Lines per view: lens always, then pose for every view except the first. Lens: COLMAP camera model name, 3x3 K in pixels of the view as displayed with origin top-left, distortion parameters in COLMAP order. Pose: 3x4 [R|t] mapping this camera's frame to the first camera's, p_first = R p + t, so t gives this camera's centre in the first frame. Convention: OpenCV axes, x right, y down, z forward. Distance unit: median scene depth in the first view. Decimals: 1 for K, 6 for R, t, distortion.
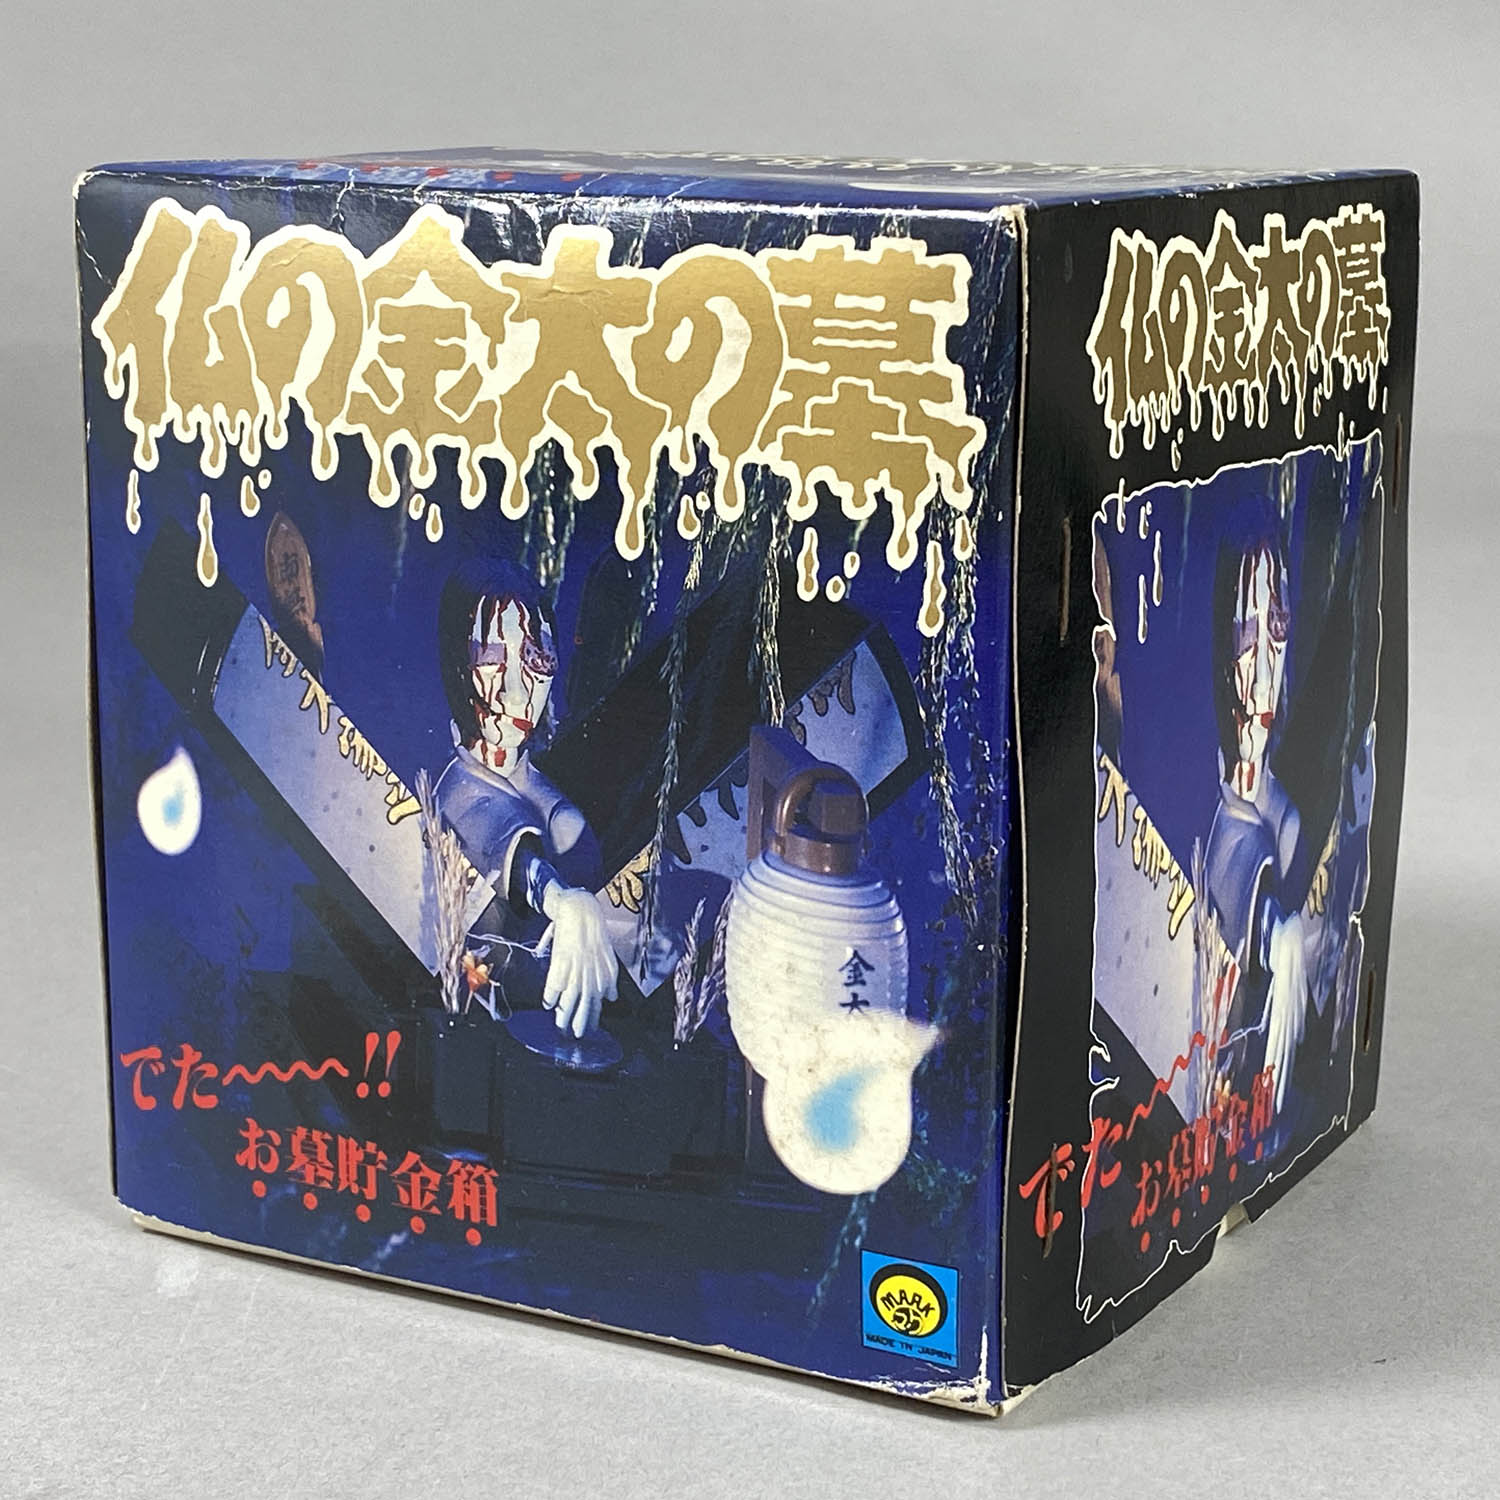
lens RADIAL K [[3419.5, 0, 781.0], [0, 3419.5, 722.4], [0, 0, 1]] dist [0.202793, 0.000000]
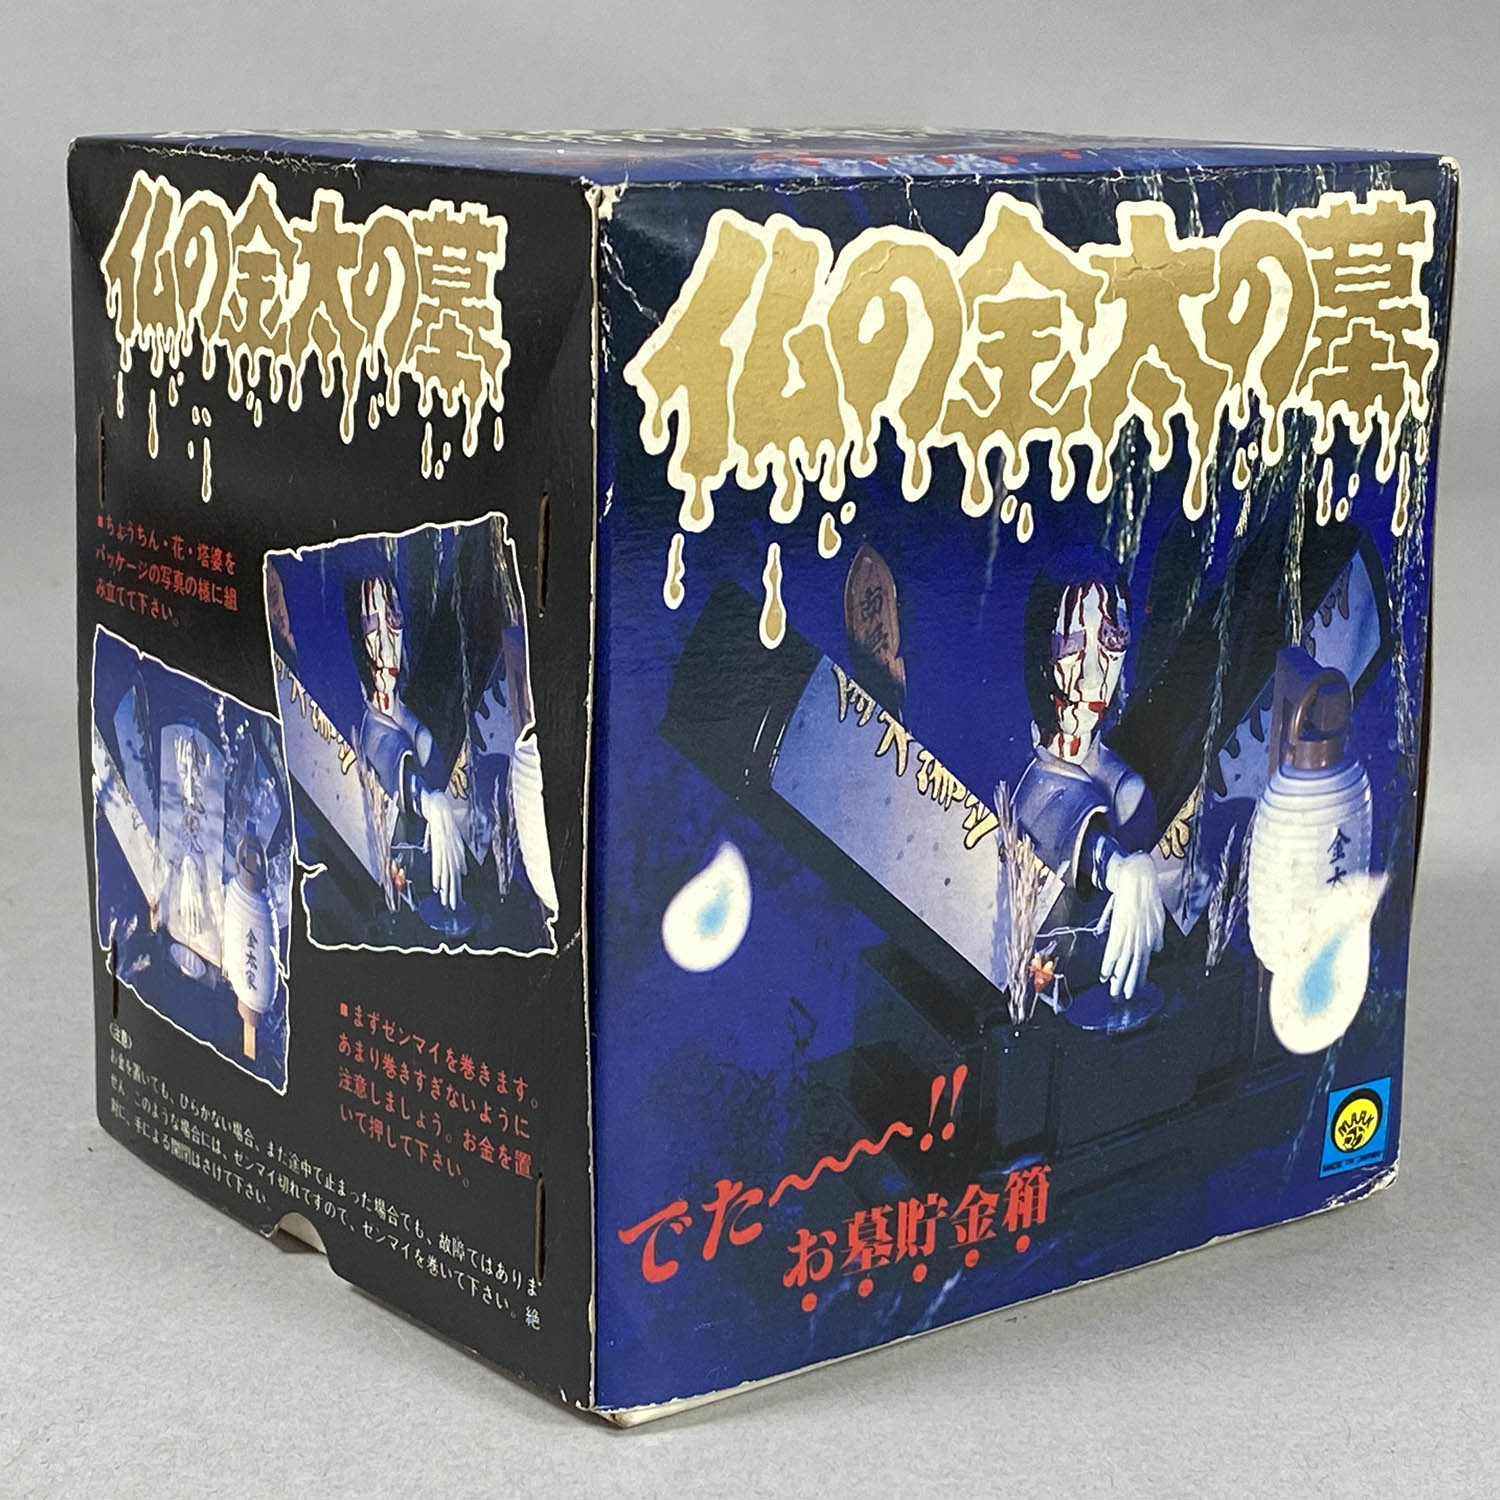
lens RADIAL K [[3419.5, 0, 792.0], [0, 3419.5, 775.5], [0, 0, 1]] dist [0.202793, 0.000000]
pose [[0.353480, -0.205830, 0.912516, -1.032237], [0.179368, 0.972305, 0.149835, -0.146872], [-0.918085, 0.110712, 0.380609, 0.705937]]
